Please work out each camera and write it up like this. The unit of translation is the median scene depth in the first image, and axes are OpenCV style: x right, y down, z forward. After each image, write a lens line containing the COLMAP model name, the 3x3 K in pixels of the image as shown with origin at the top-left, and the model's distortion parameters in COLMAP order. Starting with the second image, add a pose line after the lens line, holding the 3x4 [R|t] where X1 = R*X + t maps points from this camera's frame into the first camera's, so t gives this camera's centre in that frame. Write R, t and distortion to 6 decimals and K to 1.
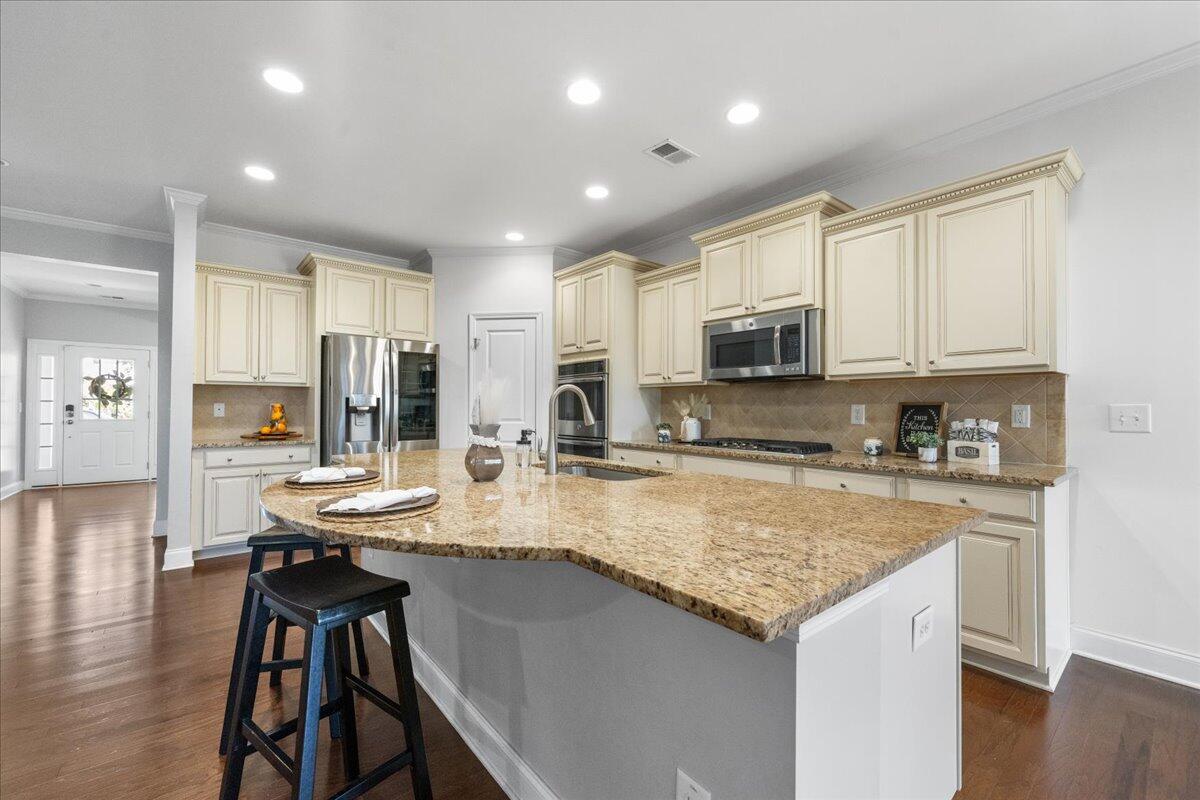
lens RADIAL K [[489.1, 0, 590.7], [0, 489.1, 402.0], [0, 0, 1]] dist [0.003386, -0.000830]
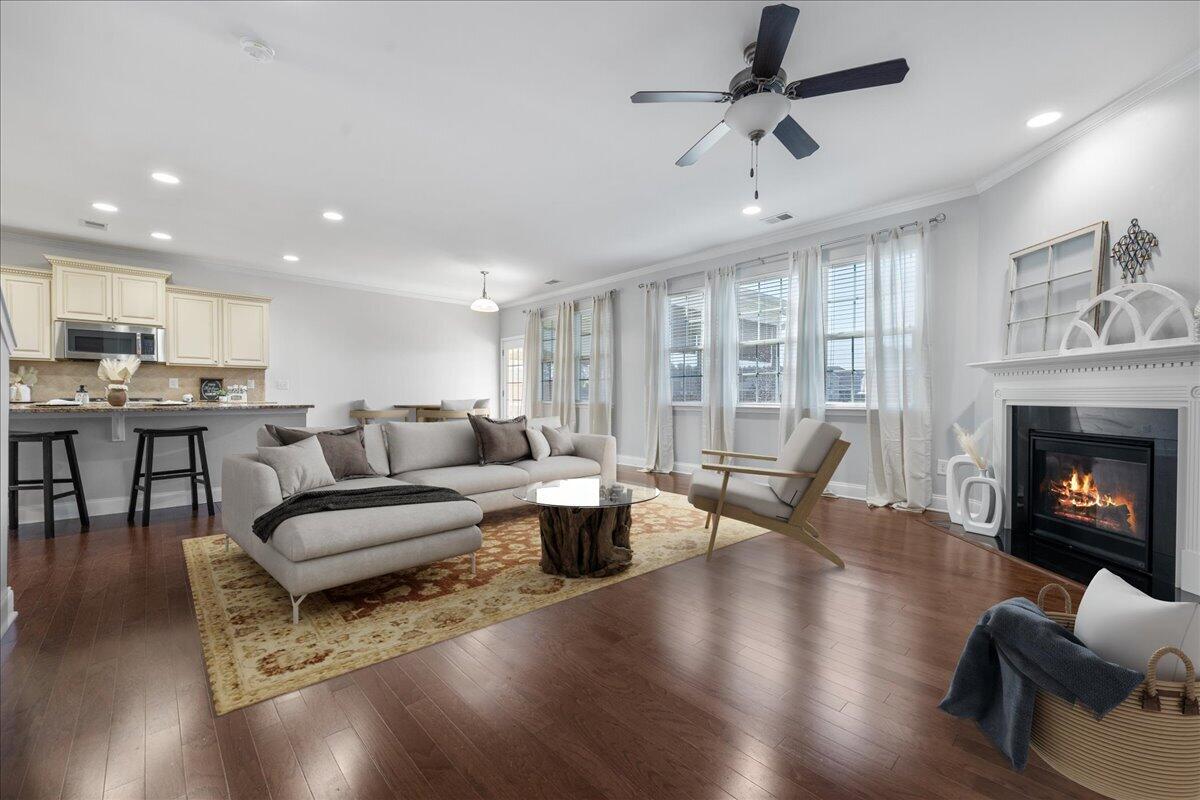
lens RADIAL K [[489.1, 0, 602.4], [0, 489.1, 403.9], [0, 0, 1]] dist [0.003386, -0.000830]
pose [[-0.057632, -0.018799, 0.998161, -1.325044], [-0.013326, 0.999748, 0.018059, 0.044000], [-0.998249, -0.012261, -0.057868, -0.532269]]
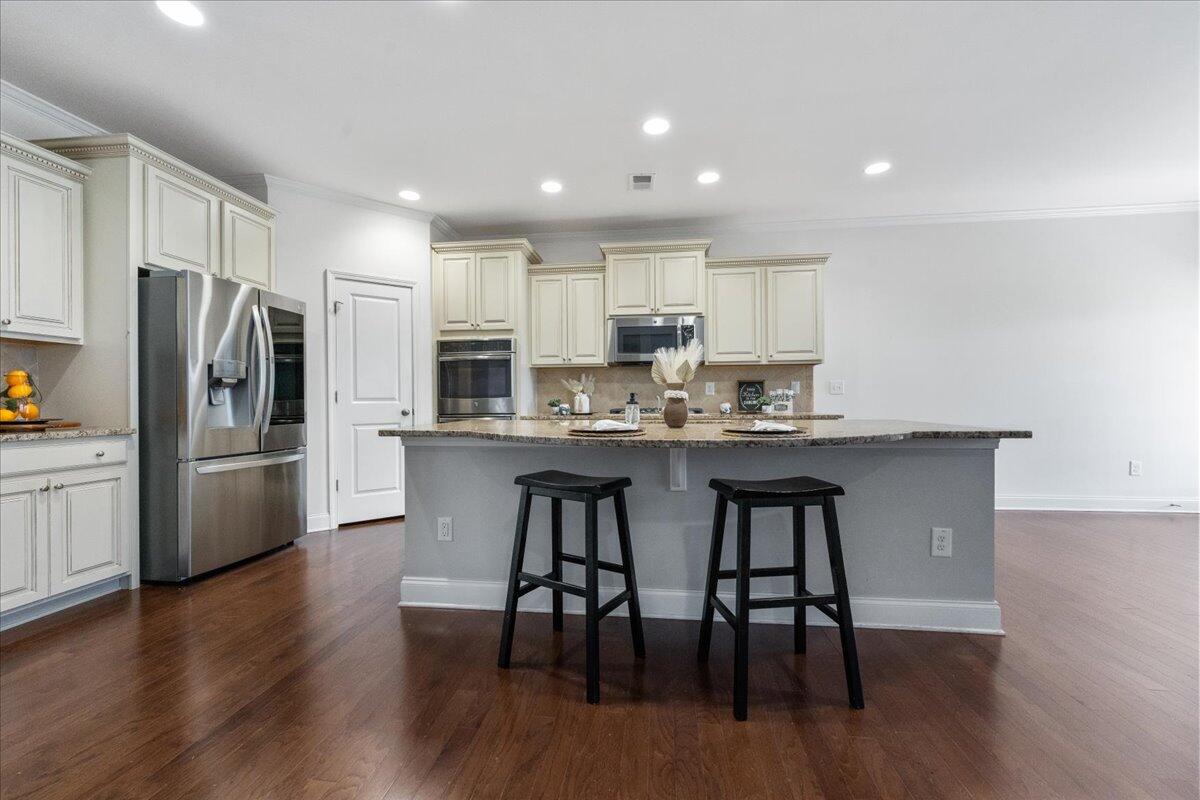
lens RADIAL K [[489.1, 0, 600.6], [0, 489.1, 399.1], [0, 0, 1]] dist [0.003386, -0.000830]
pose [[0.719935, -0.005144, 0.694023, -0.652770], [0.001434, 0.999981, 0.005925, 0.041943], [-0.694041, -0.003270, 0.719929, 0.122240]]
